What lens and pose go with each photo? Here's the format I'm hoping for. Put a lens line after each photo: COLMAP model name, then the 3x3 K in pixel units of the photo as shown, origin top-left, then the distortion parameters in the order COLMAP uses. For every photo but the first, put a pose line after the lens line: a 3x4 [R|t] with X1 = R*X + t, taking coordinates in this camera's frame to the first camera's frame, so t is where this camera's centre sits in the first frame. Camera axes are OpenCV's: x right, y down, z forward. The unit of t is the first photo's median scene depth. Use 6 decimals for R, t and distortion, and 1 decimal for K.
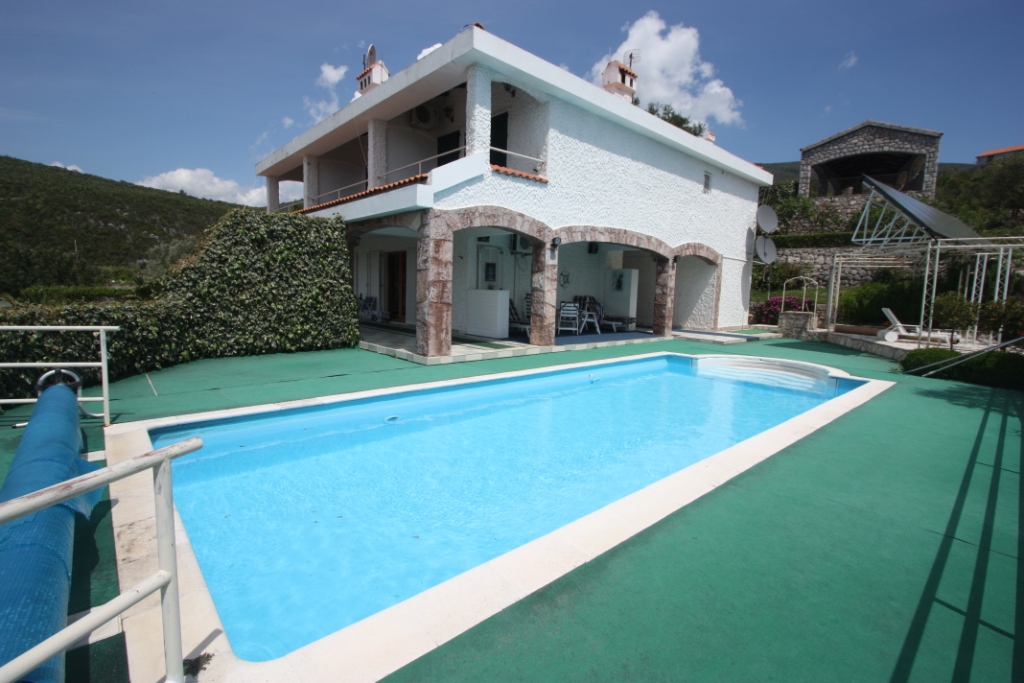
lens RADIAL K [[478.0, 0, 512.5], [0, 478.0, 337.4], [0, 0, 1]] dist [-0.012017, 0.002323]
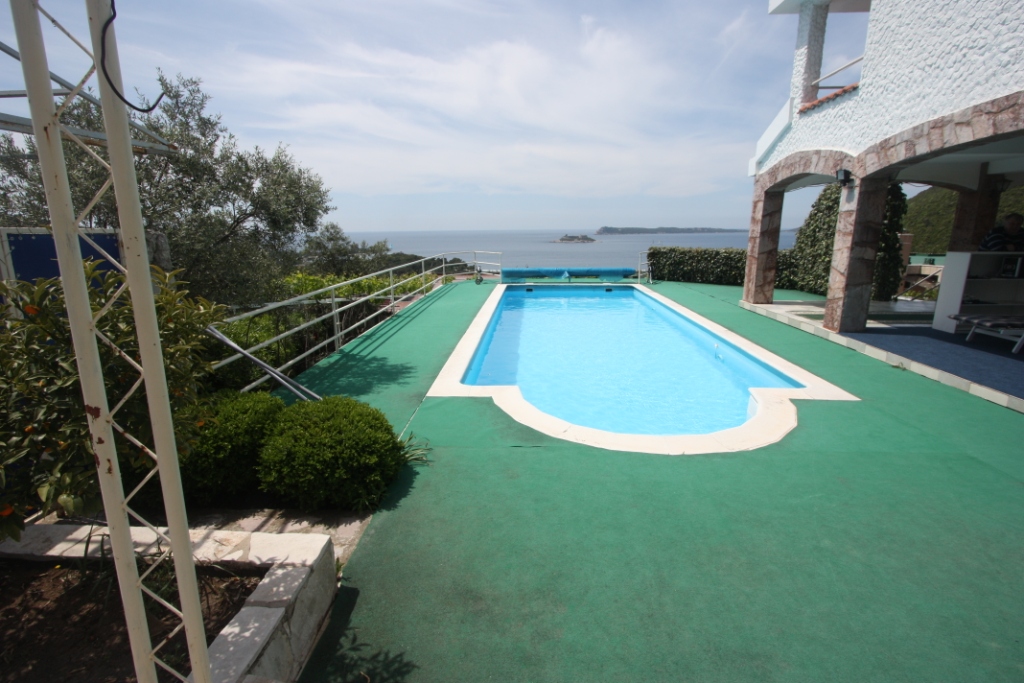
lens RADIAL K [[478.0, 0, 512.4], [0, 478.0, 337.5], [0, 0, 1]] dist [-0.012017, 0.002323]
pose [[-0.703533, 0.141784, -0.696376, 0.893706], [-0.078217, 0.958494, 0.274173, -0.126231], [0.706345, 0.247358, -0.663242, 1.142479]]
